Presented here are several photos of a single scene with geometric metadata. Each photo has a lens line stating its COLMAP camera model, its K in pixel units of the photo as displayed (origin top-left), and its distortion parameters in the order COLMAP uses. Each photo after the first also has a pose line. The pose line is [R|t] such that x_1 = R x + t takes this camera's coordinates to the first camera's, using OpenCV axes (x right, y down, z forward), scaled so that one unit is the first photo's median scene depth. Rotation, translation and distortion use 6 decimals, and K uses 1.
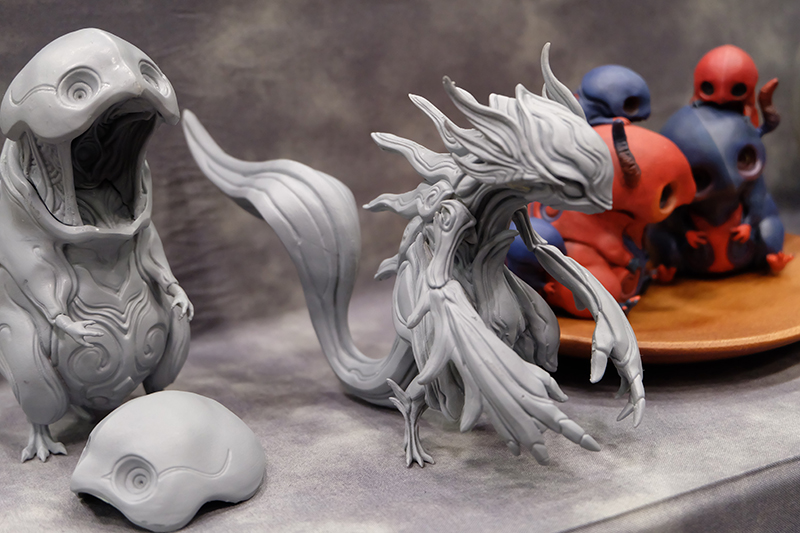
lens RADIAL K [[1298.3, 0, 399.6], [0, 1298.3, 264.1], [0, 0, 1]] dist [-0.034060, 0.000000]
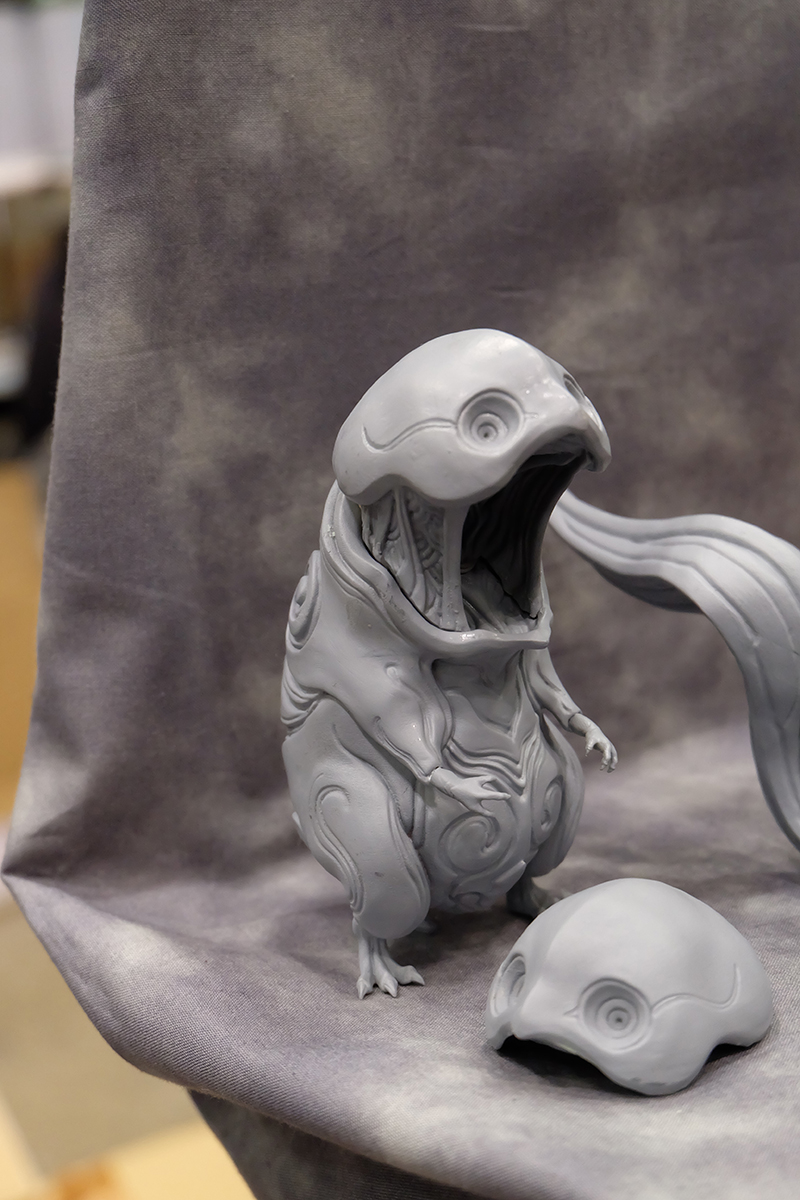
lens RADIAL K [[2194.6, 0, 398.8], [0, 2194.6, 605.7], [0, 0, 1]] dist [-0.051023, 0.000000]
pose [[0.999366, -0.035596, 0.000809, -0.263236], [0.035605, 0.999112, -0.022532, -0.017382], [-0.000006, 0.022547, 0.999746, -0.096956]]
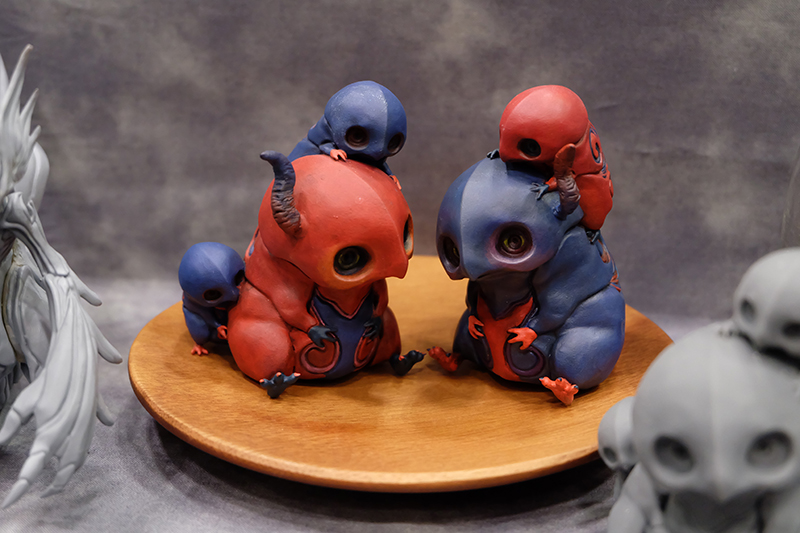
lens RADIAL K [[1463.1, 0, 399.3], [0, 1463.1, 268.9], [0, 0, 1]] dist [-0.051023, 0.000000]
pose [[0.790491, 0.262177, -0.553523, 0.815919], [-0.220069, 0.964978, 0.142782, -0.204619], [0.571571, 0.008946, 0.820504, 0.338216]]
